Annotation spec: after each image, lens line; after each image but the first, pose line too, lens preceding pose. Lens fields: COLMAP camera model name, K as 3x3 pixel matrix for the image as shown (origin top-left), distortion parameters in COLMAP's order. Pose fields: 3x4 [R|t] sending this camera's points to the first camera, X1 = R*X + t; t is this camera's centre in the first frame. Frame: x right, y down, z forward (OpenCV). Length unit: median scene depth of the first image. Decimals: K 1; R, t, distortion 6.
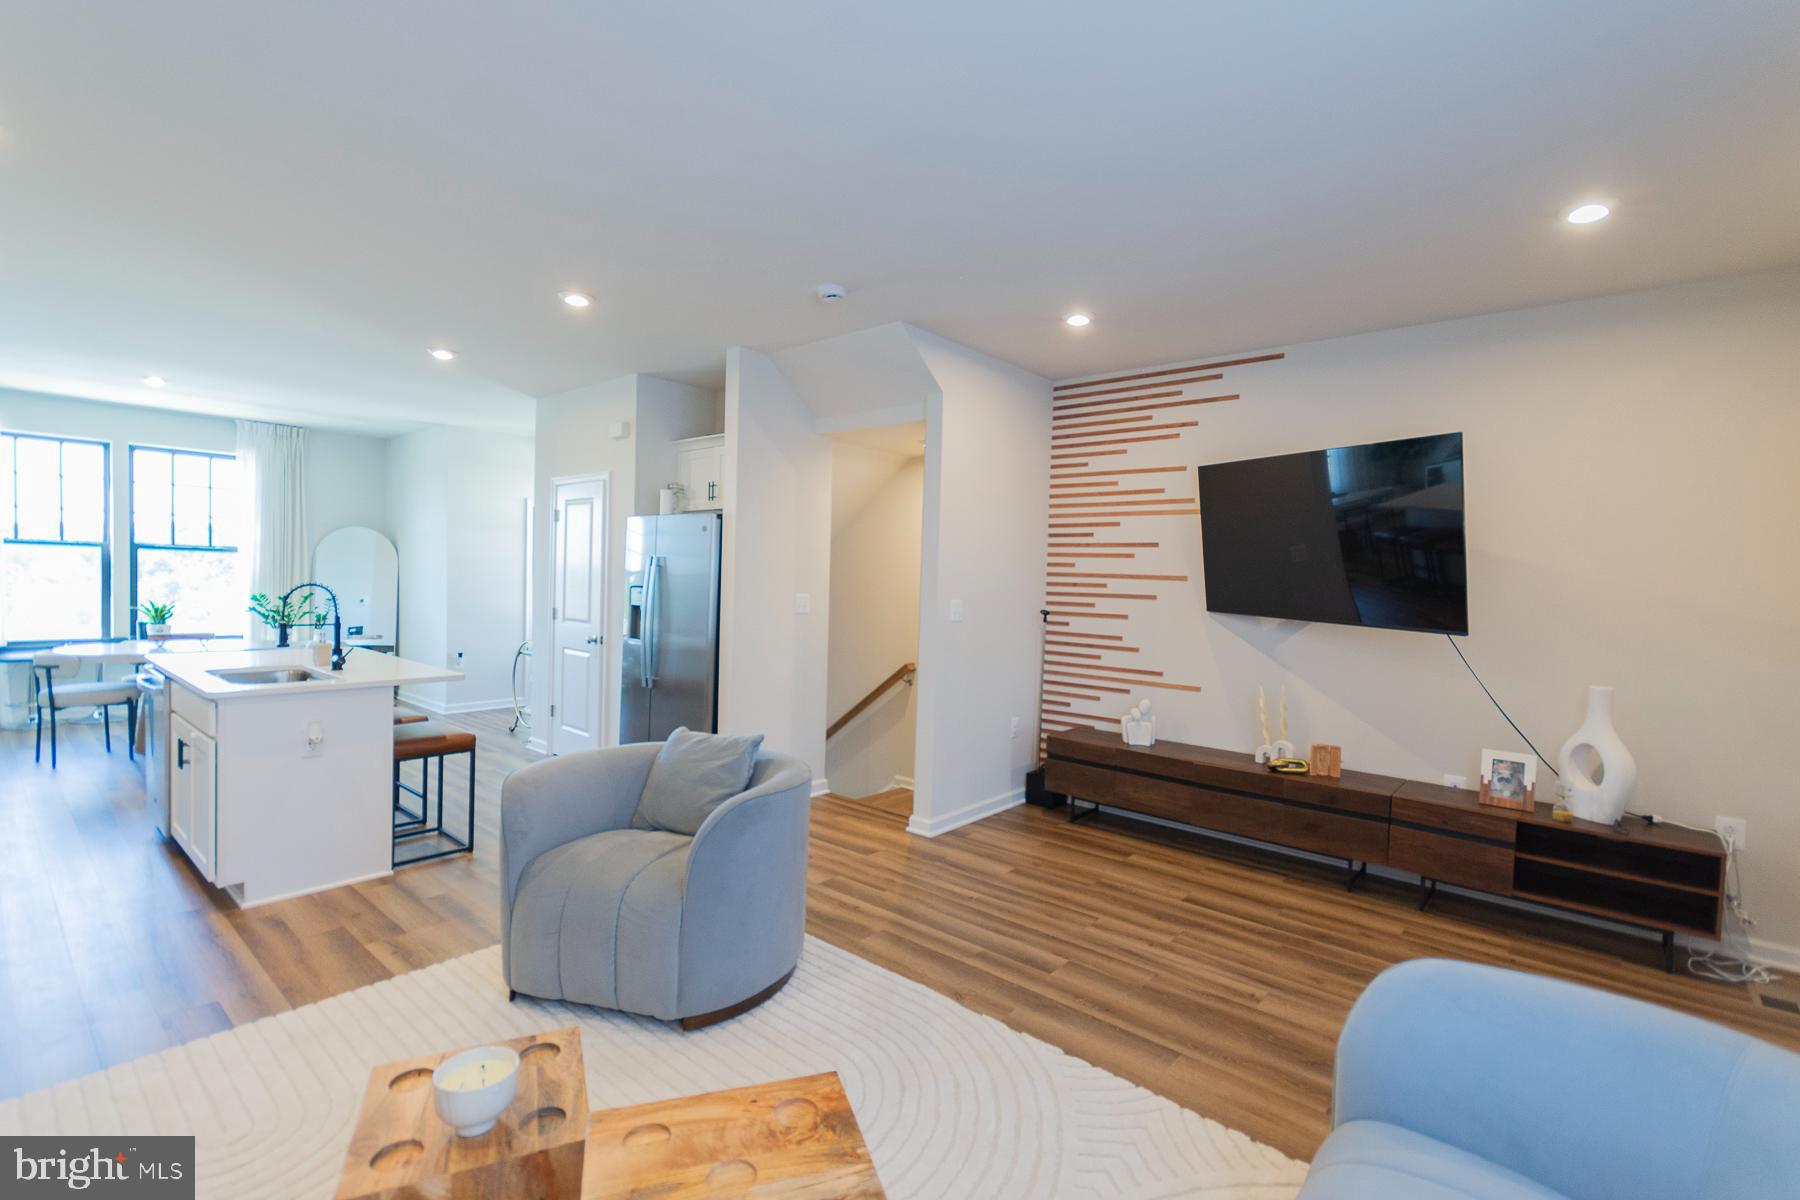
lens RADIAL K [[794.5, 0, 900.0], [0, 794.5, 600.0], [0, 0, 1]] dist [0.014087, -0.000059]
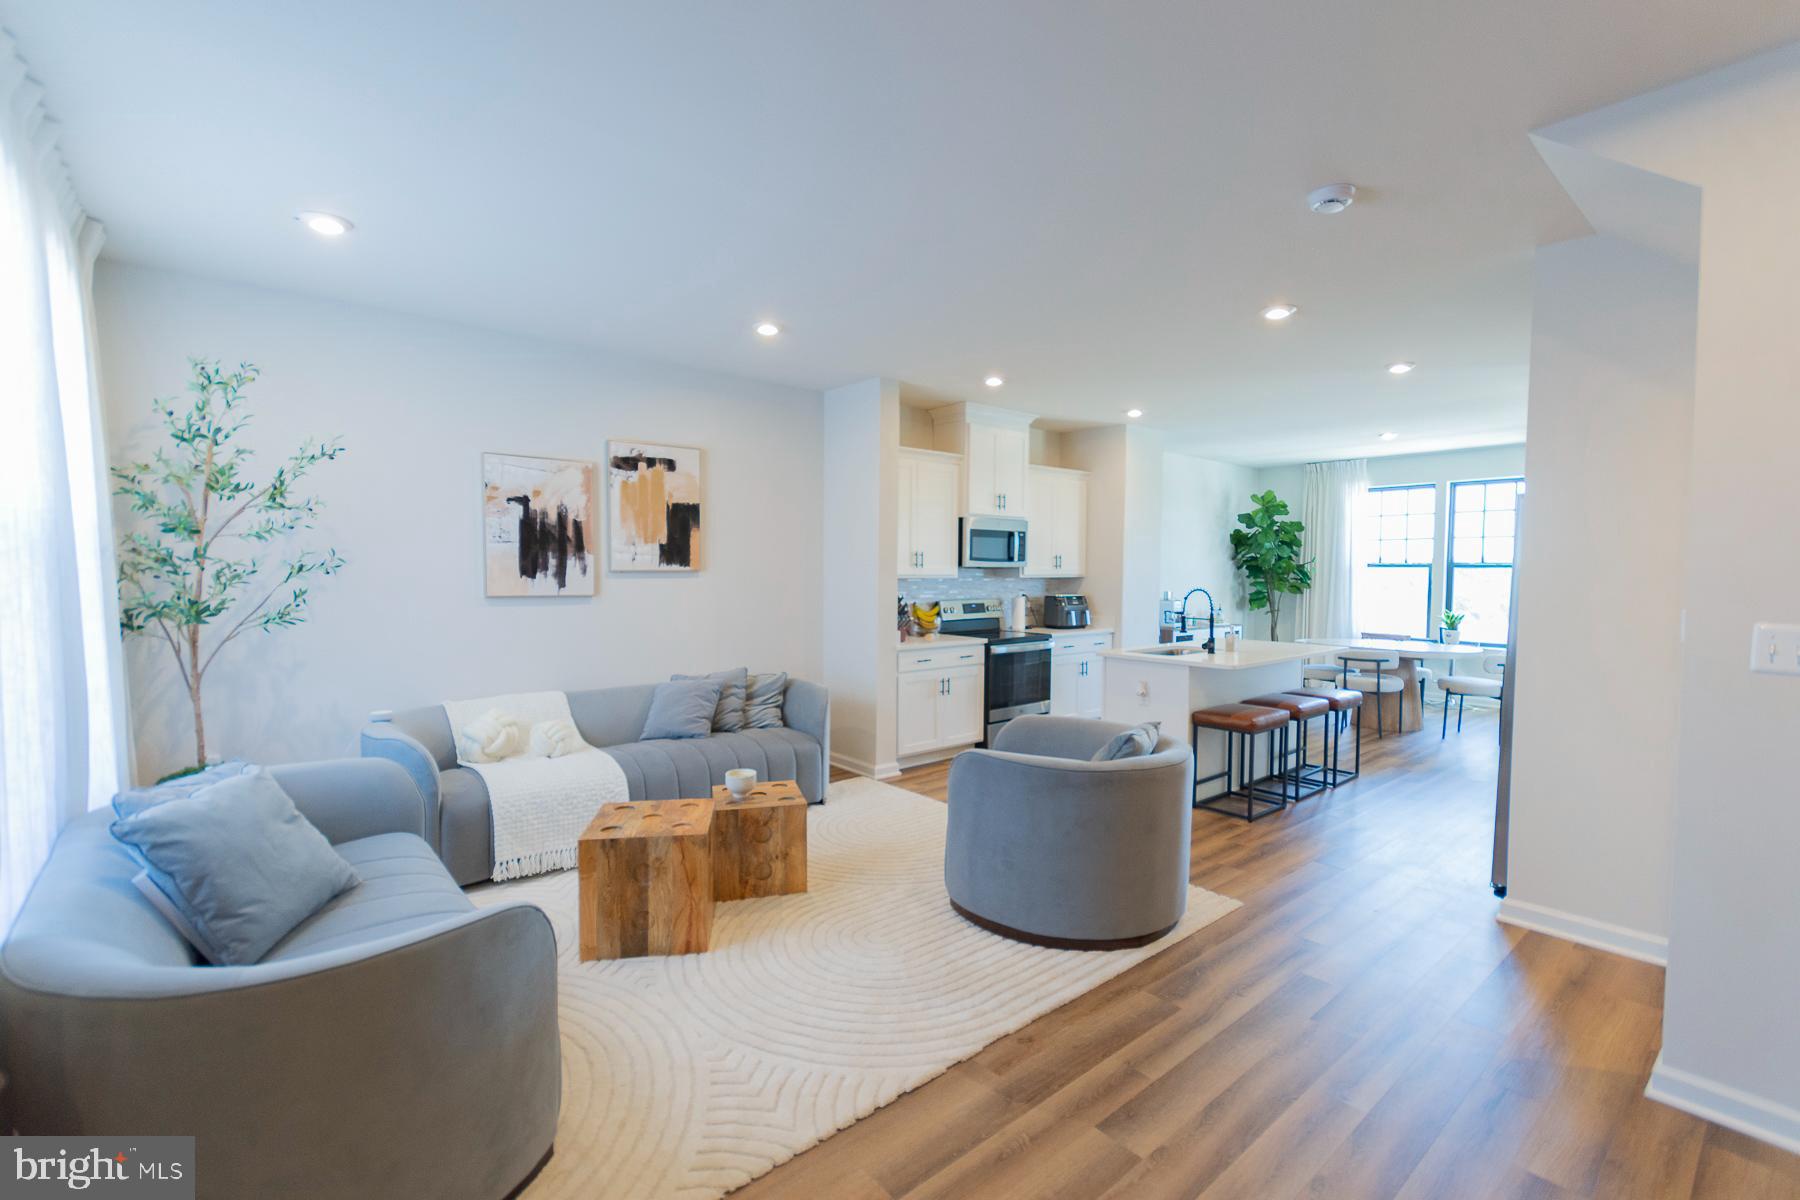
lens RADIAL K [[794.5, 0, 900.0], [0, 794.5, 600.0], [0, 0, 1]] dist [0.014087, -0.000059]
pose [[-0.161599, 0.006120, -0.986837, 0.369942], [-0.037348, 0.999226, 0.012312, 0.000919], [0.986149, 0.038847, -0.161246, 0.376904]]
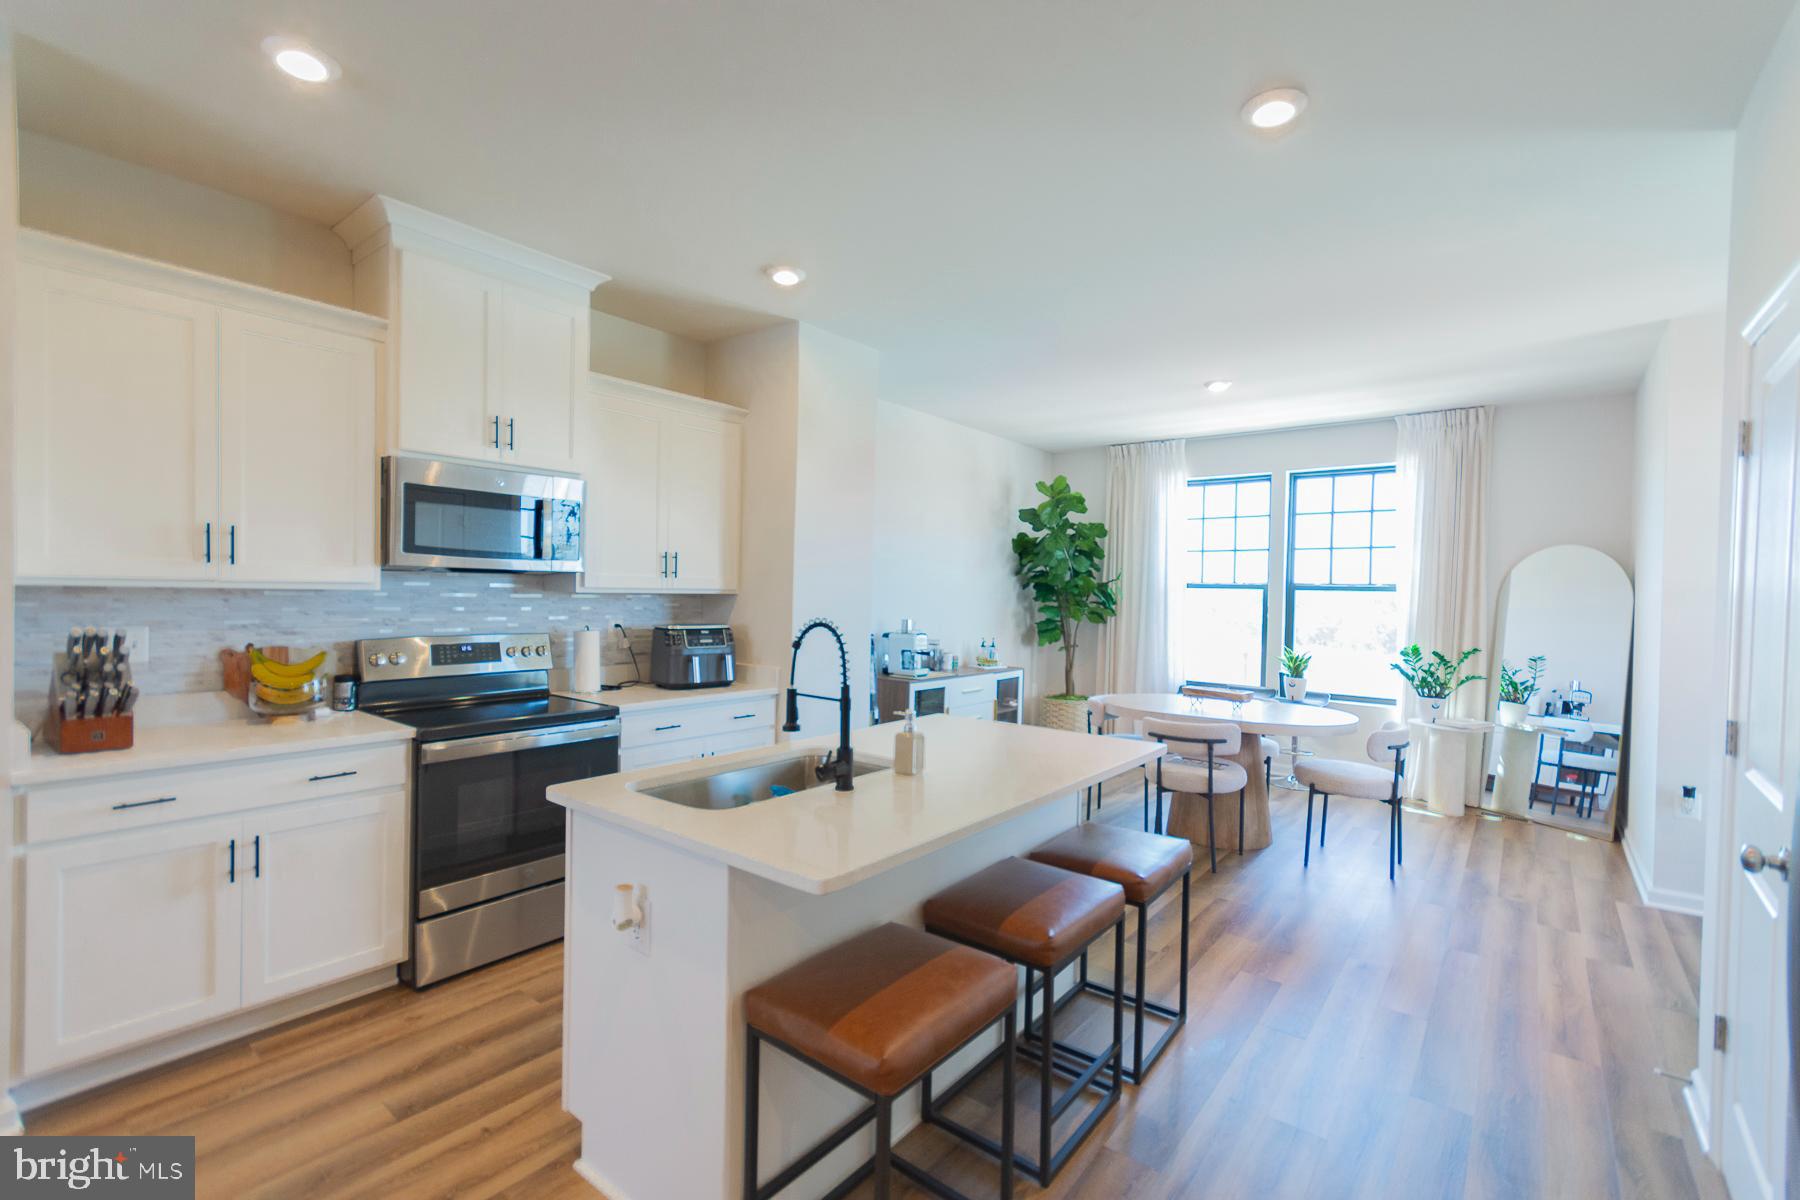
lens RADIAL K [[782.2, 0, 900.0], [0, 782.2, 600.0], [0, 0, 1]] dist [-0.000649, 0.000008]
pose [[0.026620, -0.021298, -0.999419, -0.105217], [-0.046687, 0.998656, -0.022525, -0.013214], [0.998555, 0.047259, 0.025590, 0.547893]]
